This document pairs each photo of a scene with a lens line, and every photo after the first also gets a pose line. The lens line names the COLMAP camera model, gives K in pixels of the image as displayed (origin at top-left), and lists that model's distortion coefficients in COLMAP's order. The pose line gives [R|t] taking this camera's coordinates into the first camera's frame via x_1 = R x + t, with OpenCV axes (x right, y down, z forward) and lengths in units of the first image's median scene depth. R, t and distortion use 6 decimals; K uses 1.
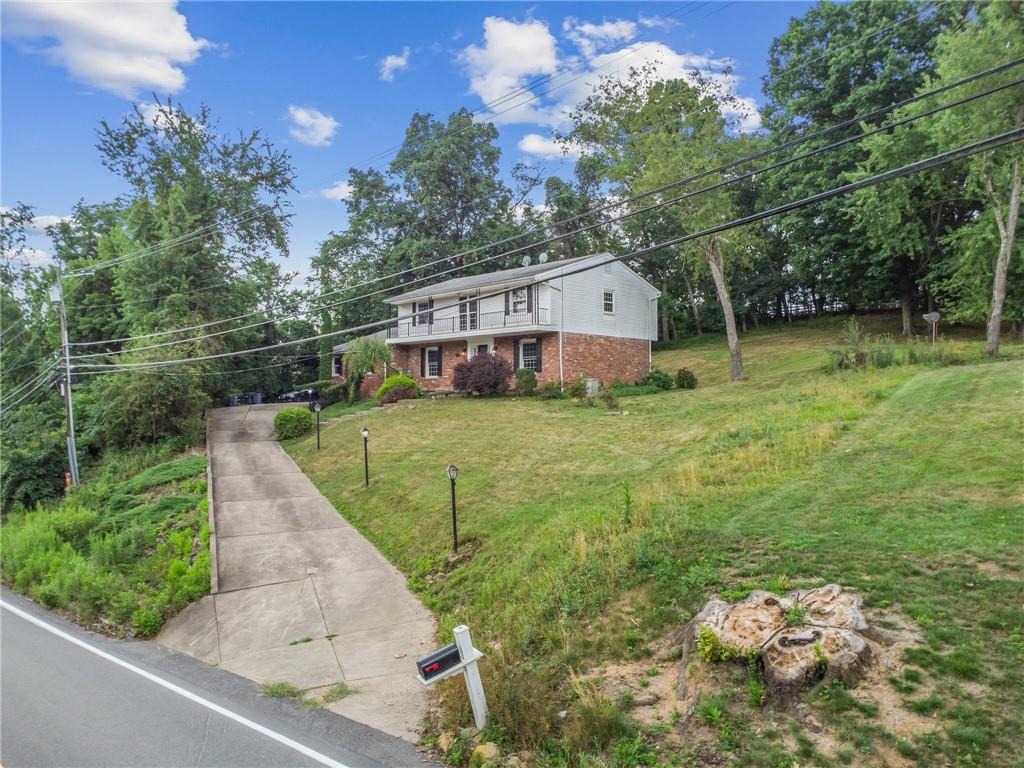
lens RADIAL K [[764.7, 0, 512.9], [0, 764.7, 369.8], [0, 0, 1]] dist [0.021358, 0.003226]
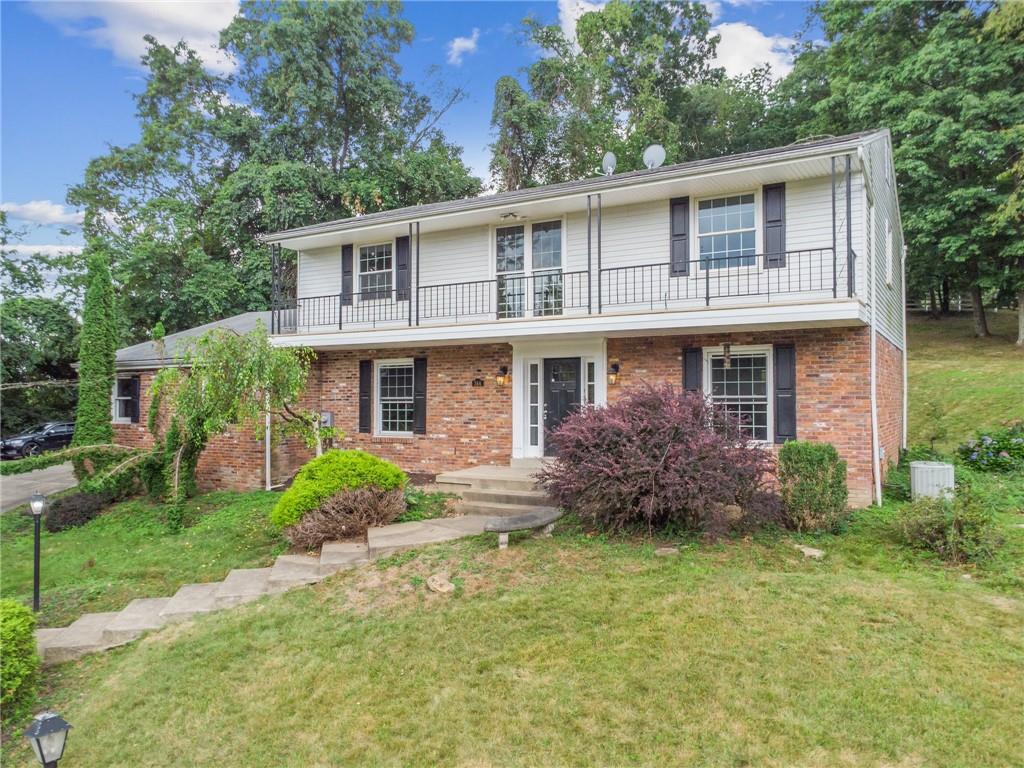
lens RADIAL K [[764.7, 0, 512.9], [0, 764.7, 369.8], [0, 0, 1]] dist [0.021358, 0.003226]
pose [[0.965459, 0.010255, 0.260351, -0.146148], [-0.010297, 0.999946, -0.001203, -0.023763], [-0.260350, -0.001520, 0.965513, 0.586498]]
